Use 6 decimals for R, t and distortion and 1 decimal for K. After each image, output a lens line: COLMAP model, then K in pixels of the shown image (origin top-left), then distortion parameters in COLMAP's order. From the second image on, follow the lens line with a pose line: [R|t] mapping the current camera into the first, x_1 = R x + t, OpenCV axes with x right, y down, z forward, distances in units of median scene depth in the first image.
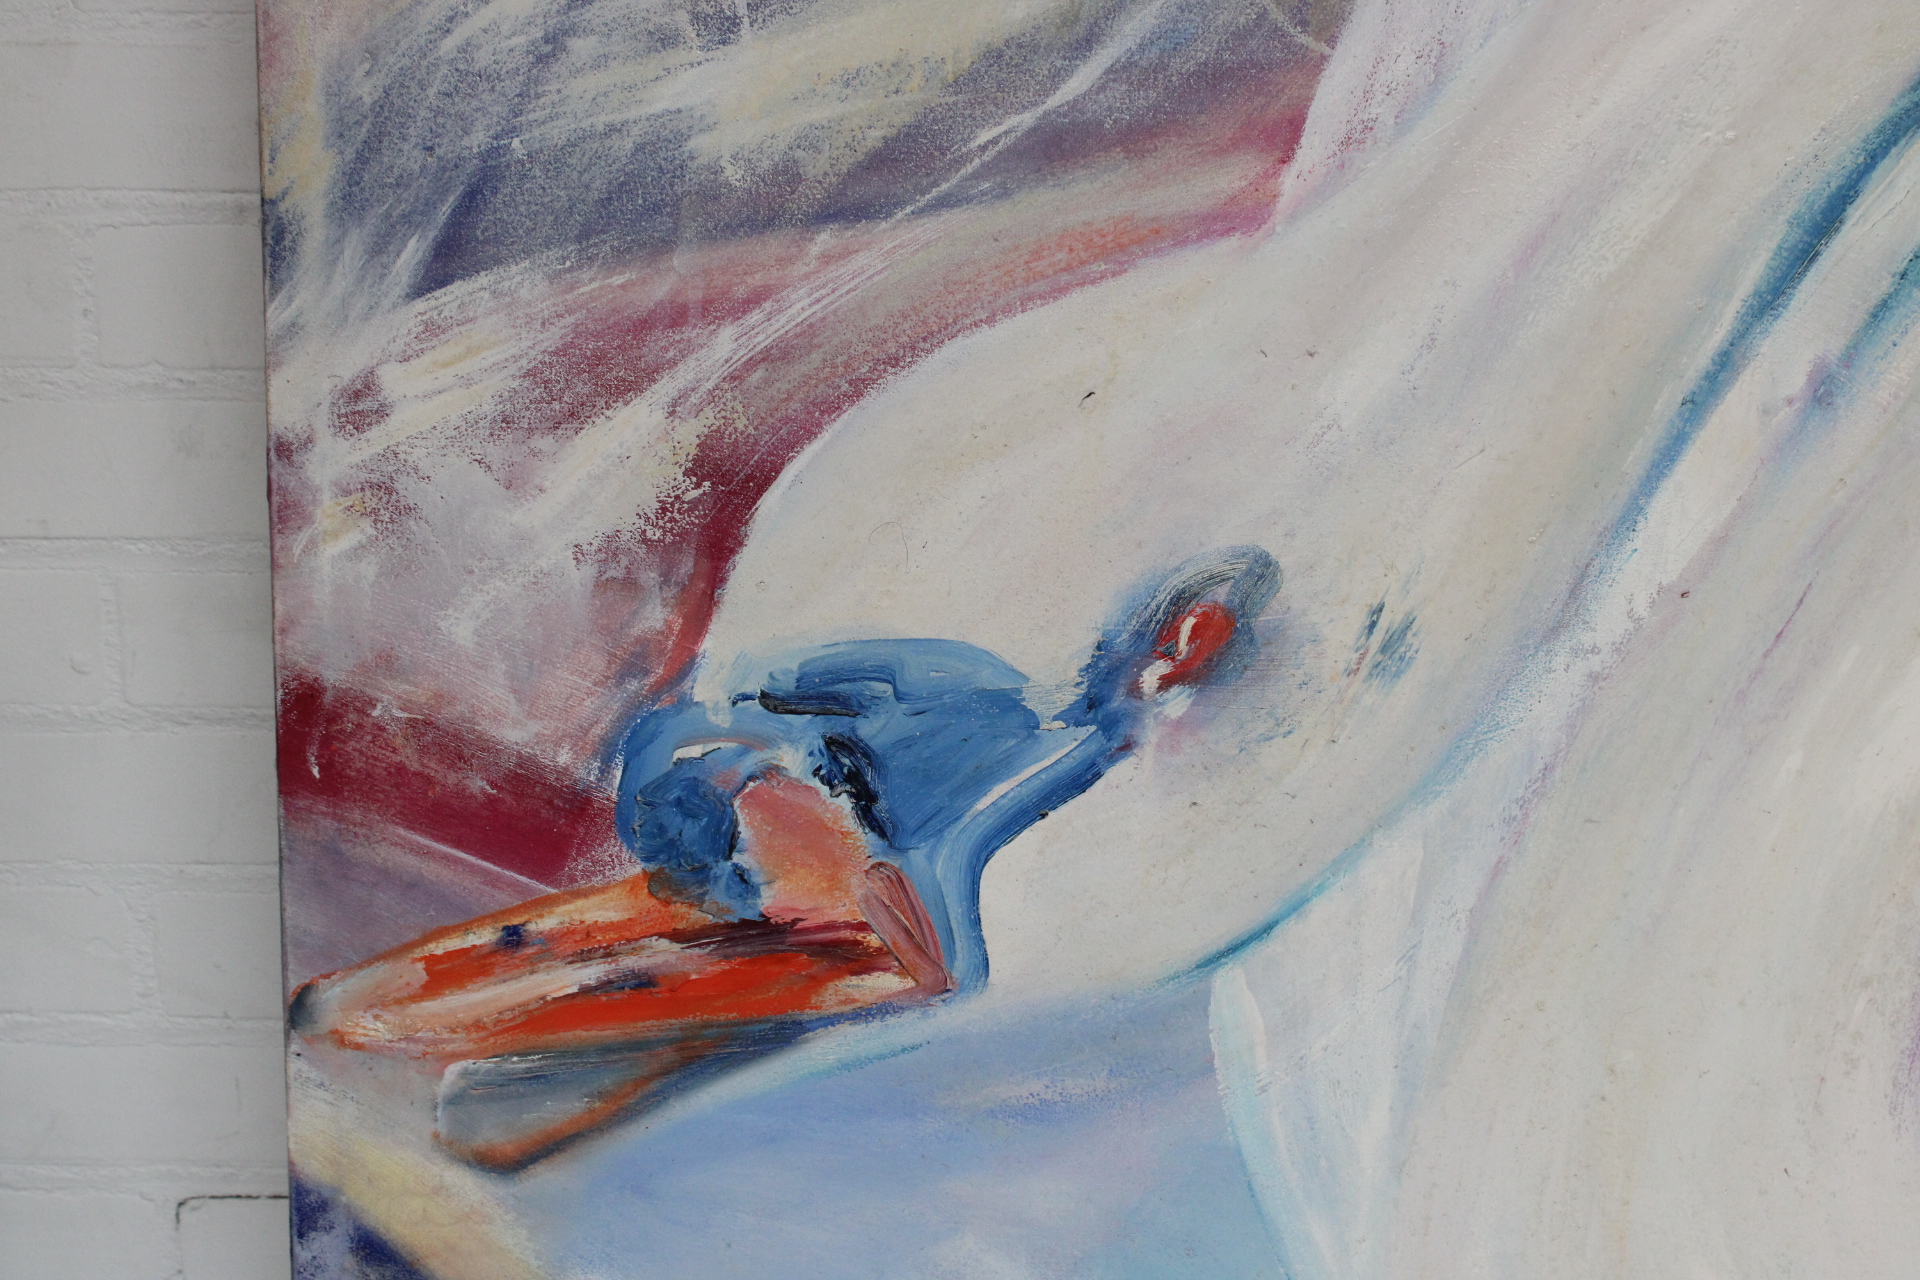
lens RADIAL K [[2919.6, 0, 961.0], [0, 2919.6, 636.6], [0, 0, 1]] dist [-0.041874, 0.000000]
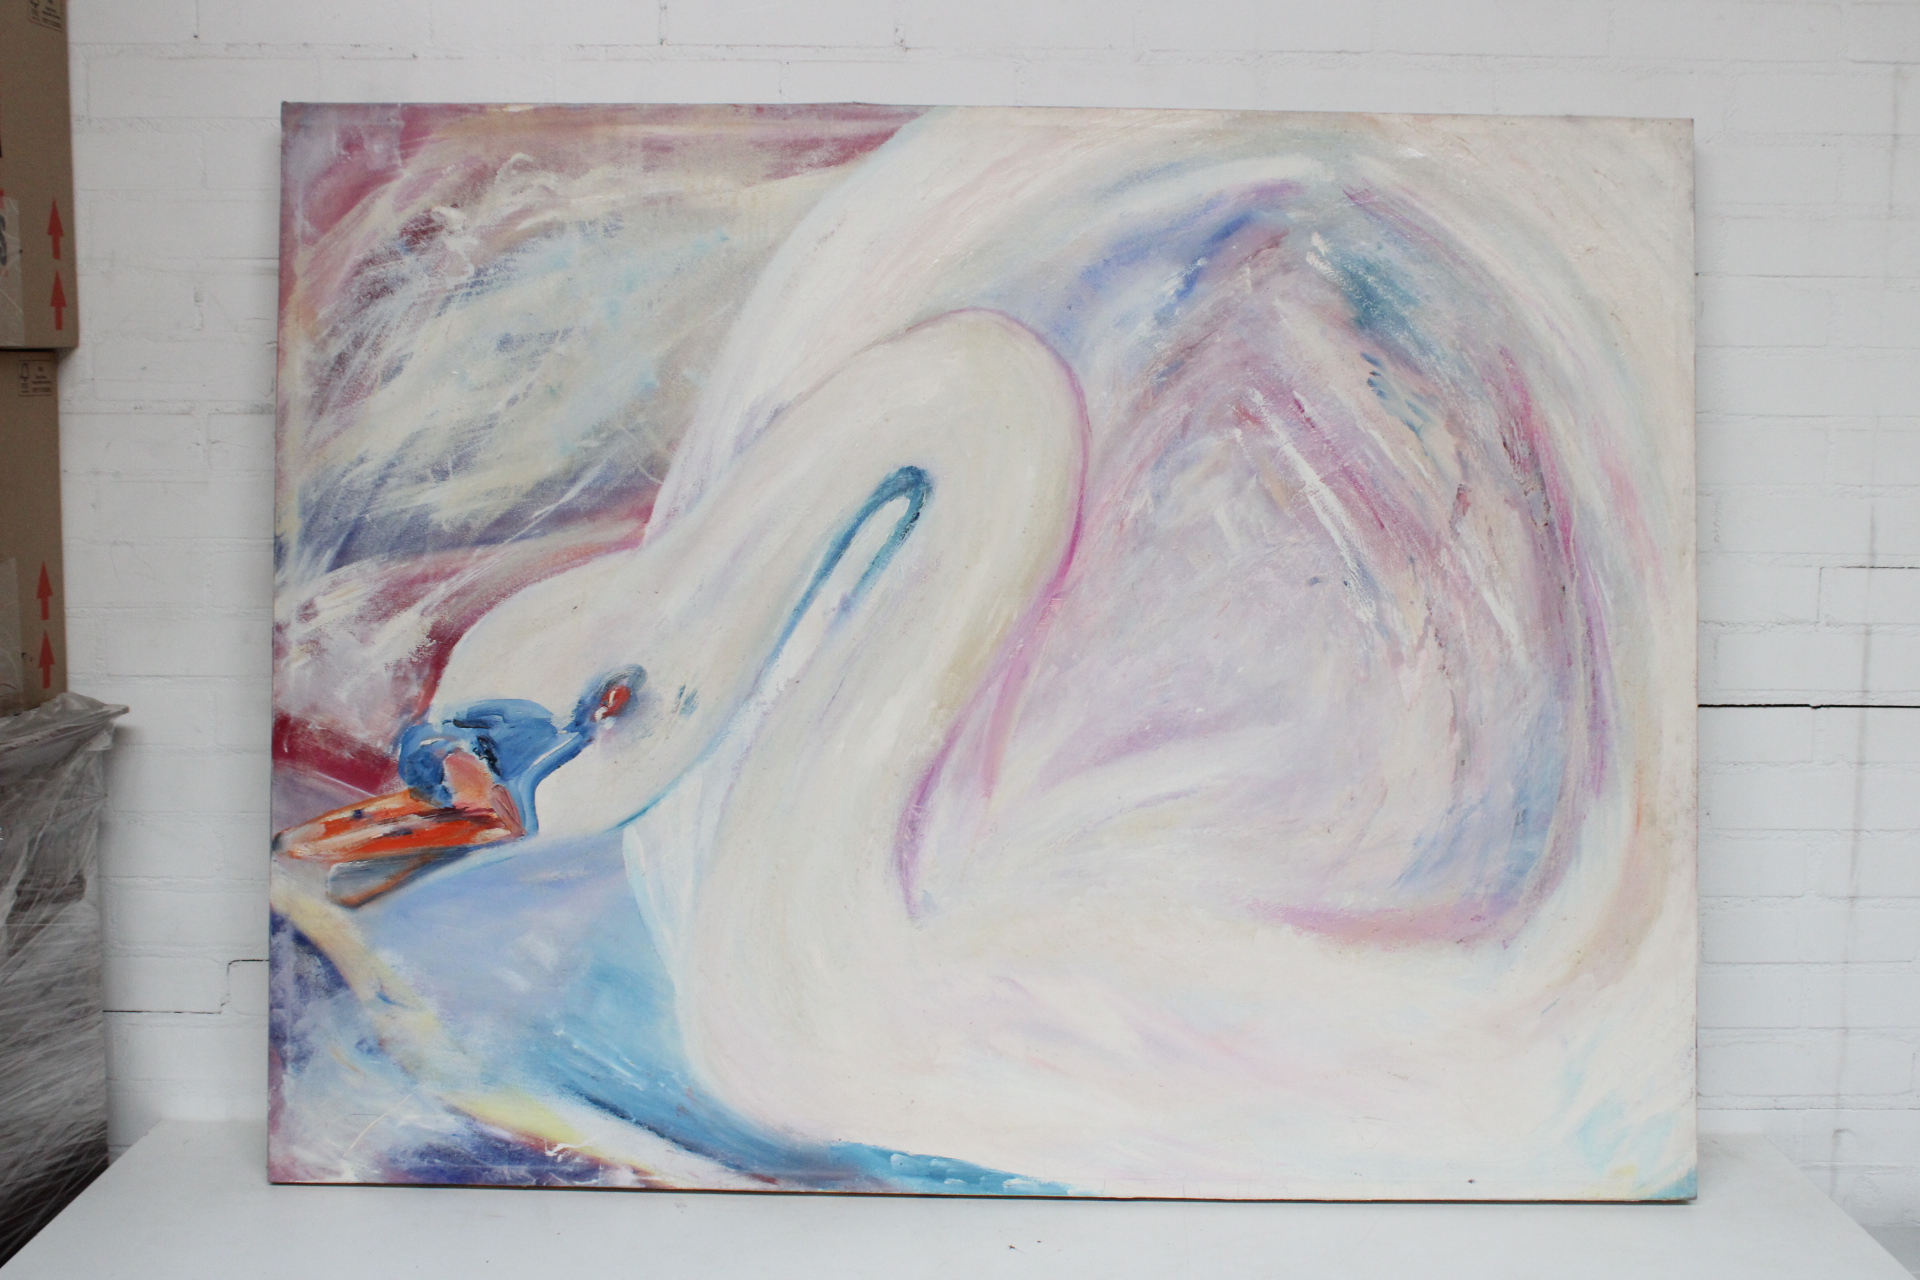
lens RADIAL K [[2311.2, 0, 960.5], [0, 2311.2, 638.6], [0, 0, 1]] dist [-0.055928, 0.000000]
pose [[0.965854, -0.008630, 0.258943, -0.164363], [0.032808, 0.995474, -0.089194, 0.147301], [-0.257001, 0.094644, 0.961766, -1.140403]]
